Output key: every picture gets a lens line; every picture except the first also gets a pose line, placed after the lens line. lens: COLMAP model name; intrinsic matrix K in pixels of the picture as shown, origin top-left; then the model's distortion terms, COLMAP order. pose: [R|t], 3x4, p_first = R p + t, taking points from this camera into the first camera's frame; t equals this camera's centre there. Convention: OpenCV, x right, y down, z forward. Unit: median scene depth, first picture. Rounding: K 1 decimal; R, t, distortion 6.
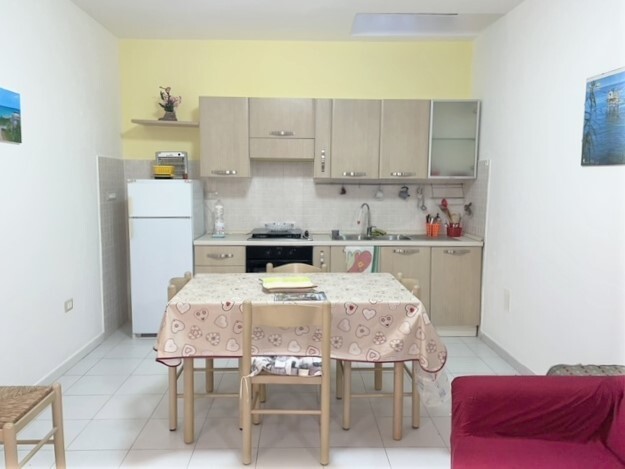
lens RADIAL K [[477.0, 0, 302.4], [0, 477.0, 233.8], [0, 0, 1]] dist [0.085429, -0.125833]
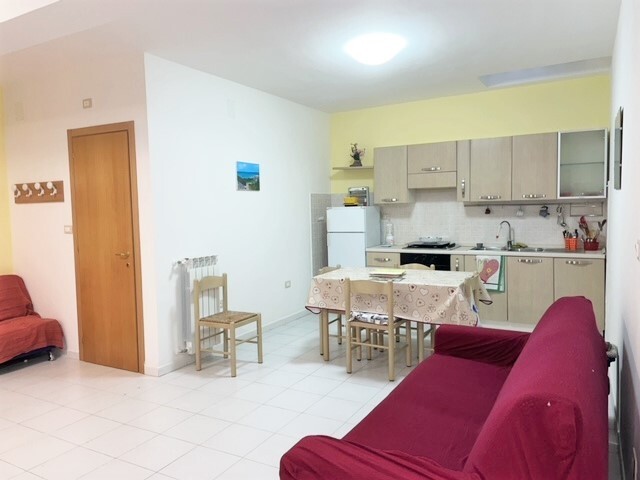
lens RADIAL K [[488.4, 0, 309.7], [0, 488.4, 239.3], [0, 0, 1]] dist [0.085429, -0.125833]
pose [[0.847025, 0.008921, -0.531478, 0.396440], [-0.026447, 0.999328, -0.025376, 0.027993], [0.530894, 0.035550, 0.846692, -0.326303]]
